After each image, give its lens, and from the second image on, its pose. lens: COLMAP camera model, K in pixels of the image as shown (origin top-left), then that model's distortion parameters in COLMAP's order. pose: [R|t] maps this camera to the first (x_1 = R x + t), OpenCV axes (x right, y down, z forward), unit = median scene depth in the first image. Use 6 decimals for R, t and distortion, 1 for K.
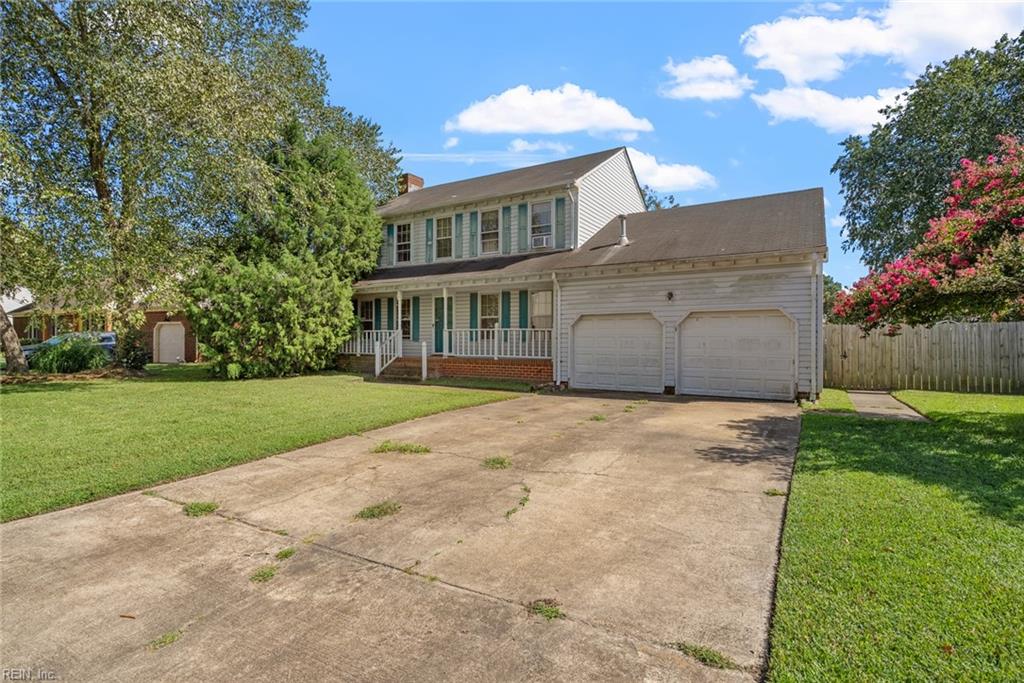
lens RADIAL K [[499.0, 0, 520.3], [0, 499.0, 338.4], [0, 0, 1]] dist [-0.006128, -0.000456]
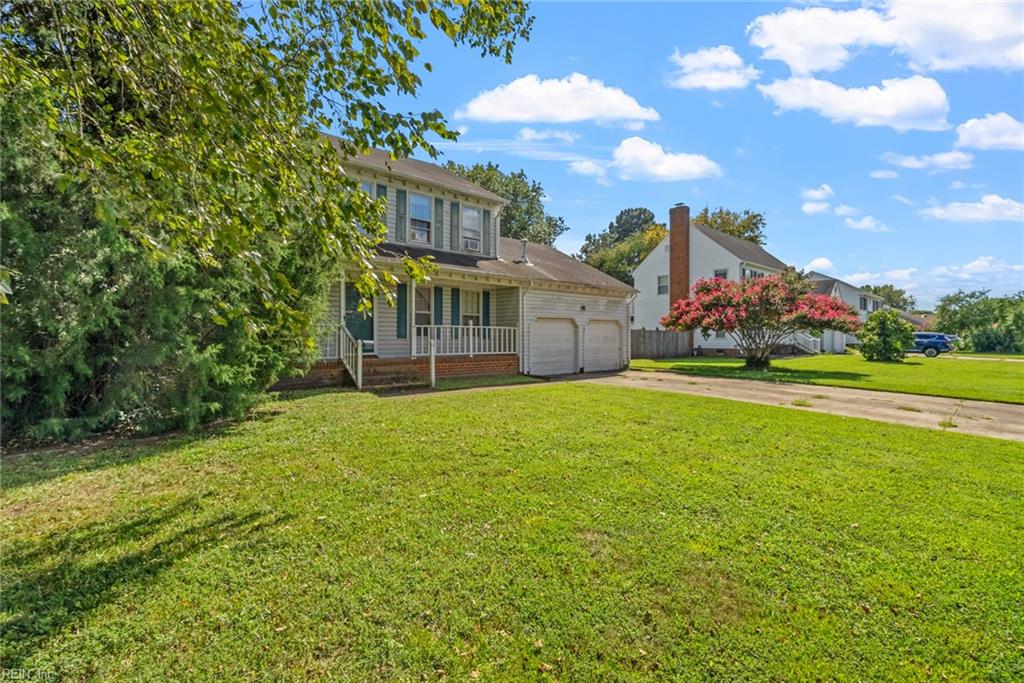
lens RADIAL K [[465.6, 0, 514.0], [0, 465.6, 338.1], [0, 0, 1]] dist [-0.009468, 0.002319]
pose [[0.297130, -0.005323, 0.954822, -0.864239], [-0.004591, 0.999965, 0.007003, -0.001936], [-0.954826, -0.006464, 0.297095, 0.607011]]
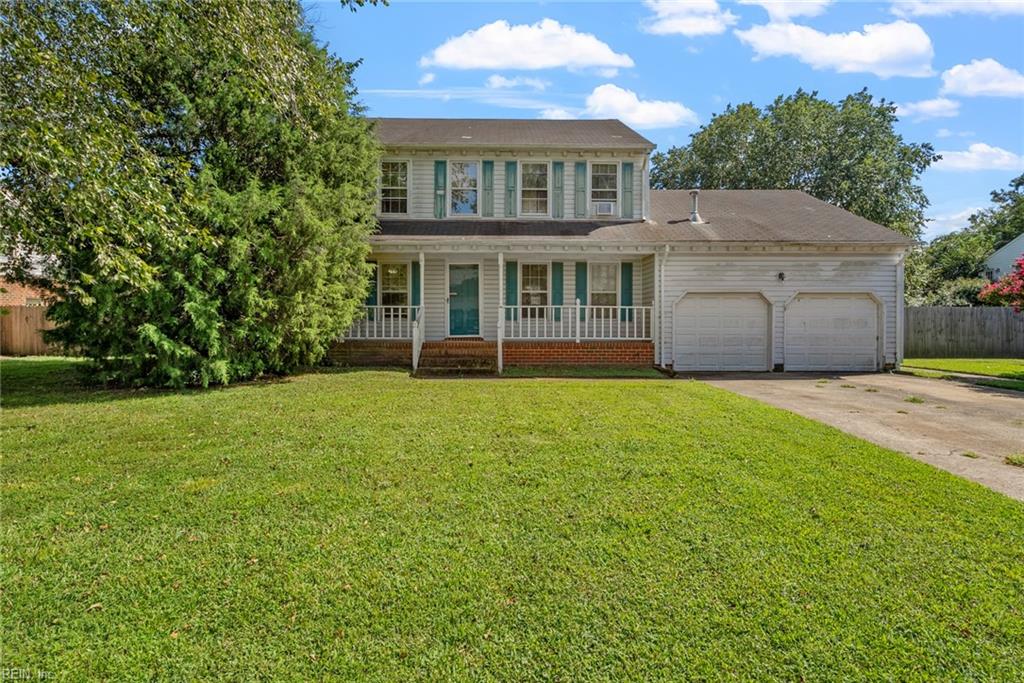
lens RADIAL K [[499.0, 0, 513.8], [0, 499.0, 325.6], [0, 0, 1]] dist [-0.006128, -0.000456]
pose [[0.849224, -0.006262, 0.527996, -0.554497], [-0.002010, 0.999884, 0.015091, 0.001451], [-0.528030, -0.013876, 0.849113, 0.323659]]
